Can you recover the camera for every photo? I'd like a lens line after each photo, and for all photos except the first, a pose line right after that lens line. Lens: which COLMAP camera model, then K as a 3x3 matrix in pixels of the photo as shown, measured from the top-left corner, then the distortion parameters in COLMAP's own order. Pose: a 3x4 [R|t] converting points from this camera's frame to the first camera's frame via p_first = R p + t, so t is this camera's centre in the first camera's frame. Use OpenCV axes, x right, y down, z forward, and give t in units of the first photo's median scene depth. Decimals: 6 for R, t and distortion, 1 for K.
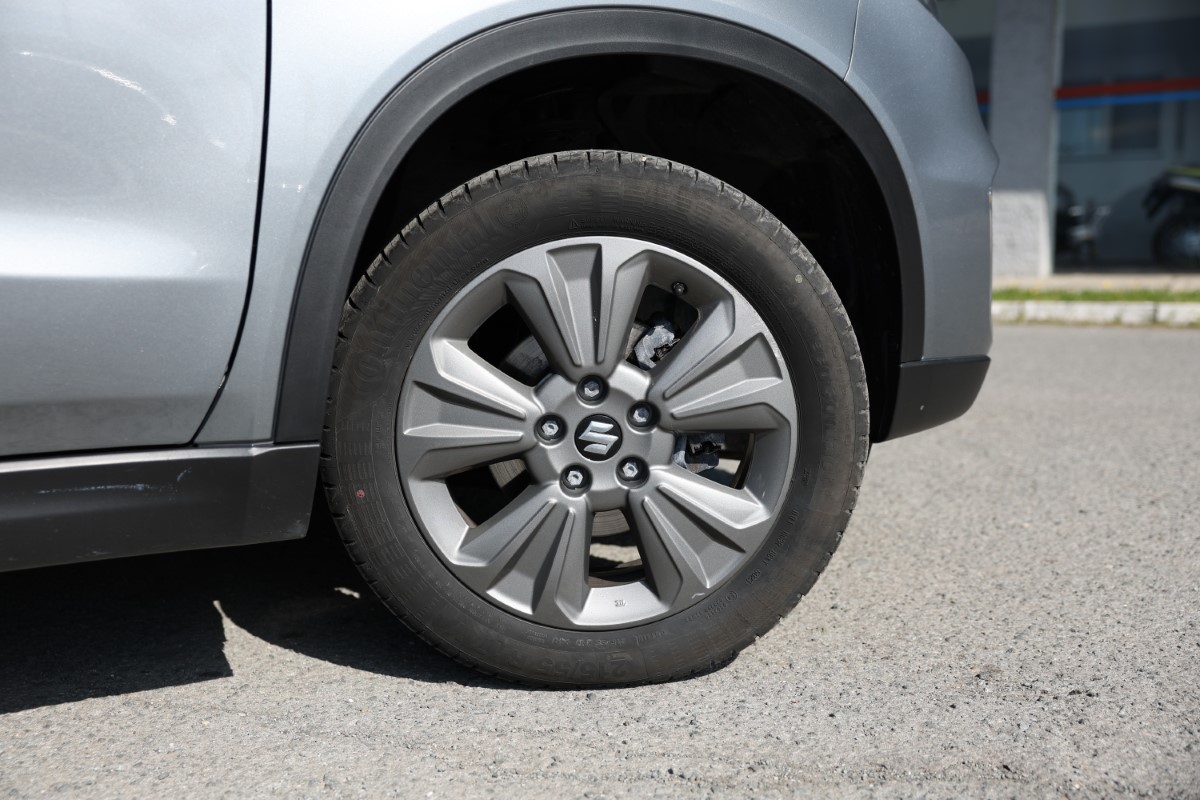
lens RADIAL K [[1234.6, 0, 597.1], [0, 1234.6, 403.8], [0, 0, 1]] dist [0.020155, 0.000000]
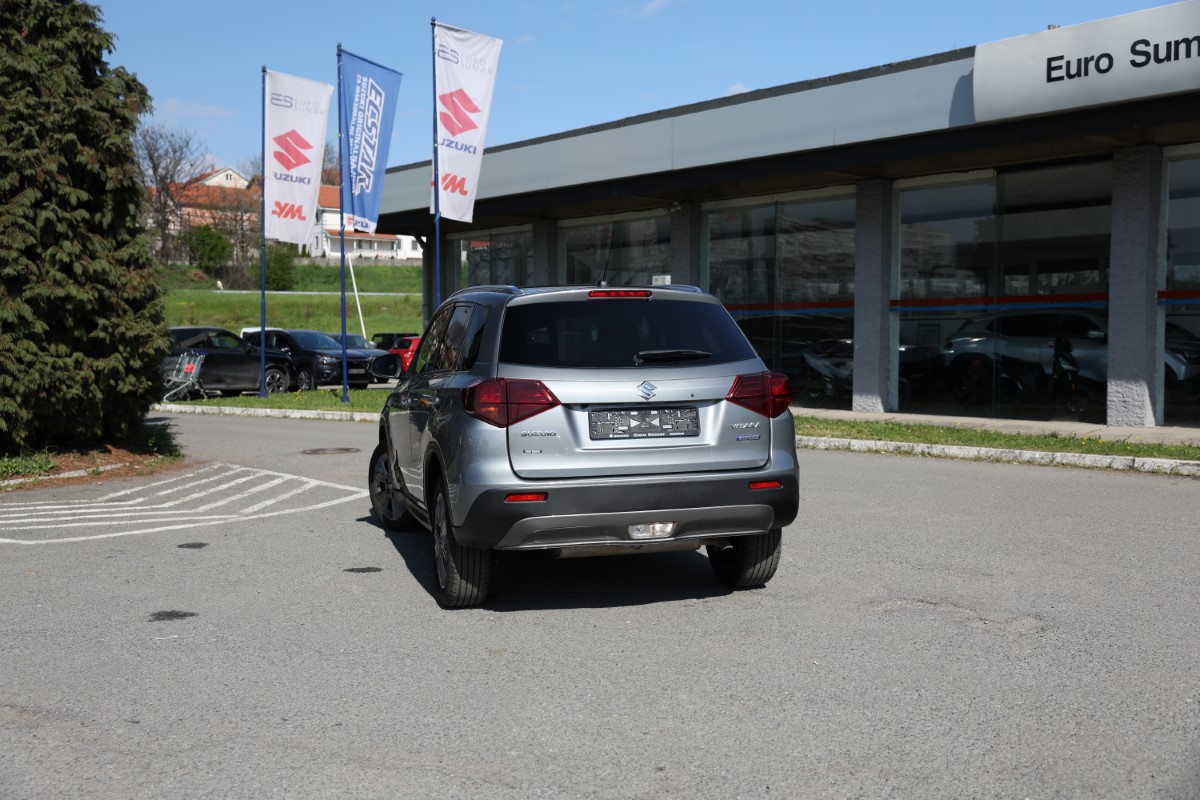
lens RADIAL K [[1203.5, 0, 560.5], [0, 1203.5, 410.2], [0, 0, 1]] dist [0.003863, 0.000000]
pose [[0.934873, 0.022745, -0.354252, 1.693241], [-0.047231, 0.997042, -0.060627, -0.070427], [0.351825, 0.073411, 0.933183, -3.605647]]
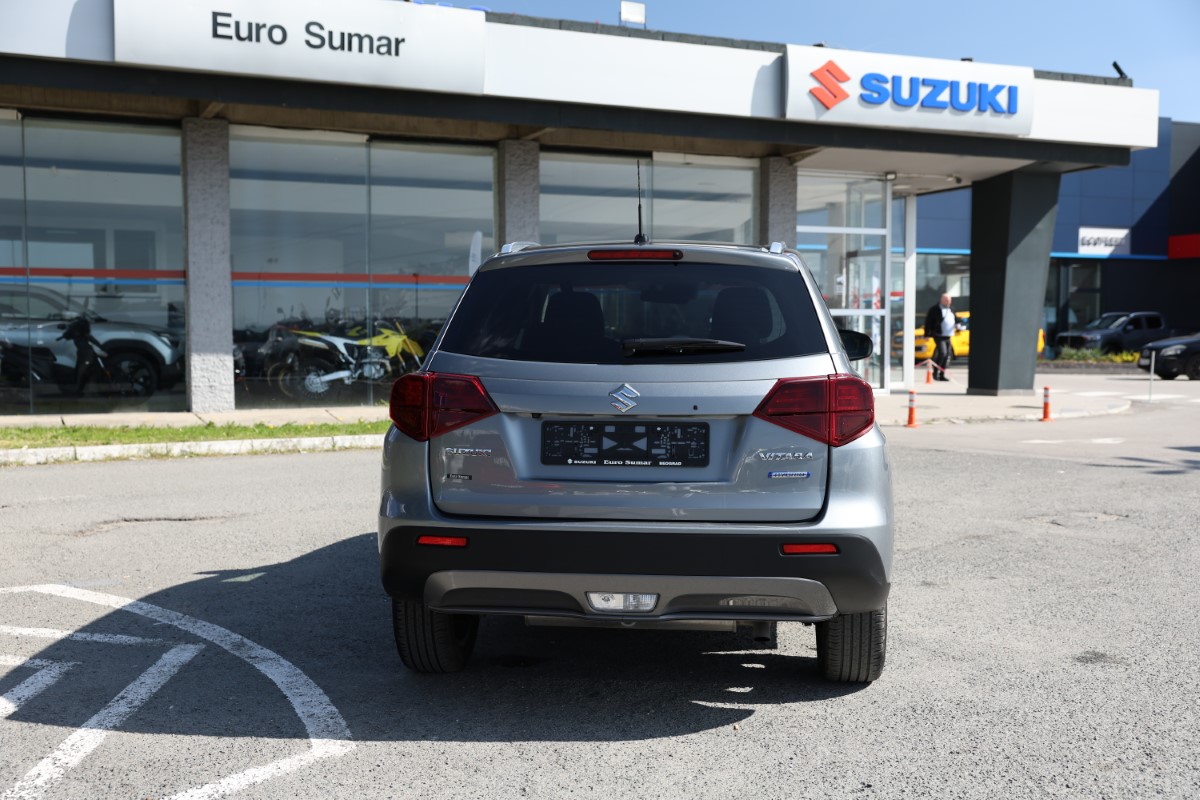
lens RADIAL K [[1336.3, 0, 609.3], [0, 1336.3, 397.7], [0, 0, 1]] dist [0.038529, 0.000000]
pose [[0.571577, -0.038545, 0.819642, -4.477790], [0.101883, 0.994500, -0.024280, -0.304075], [-0.814199, 0.097386, 0.572361, -1.206484]]
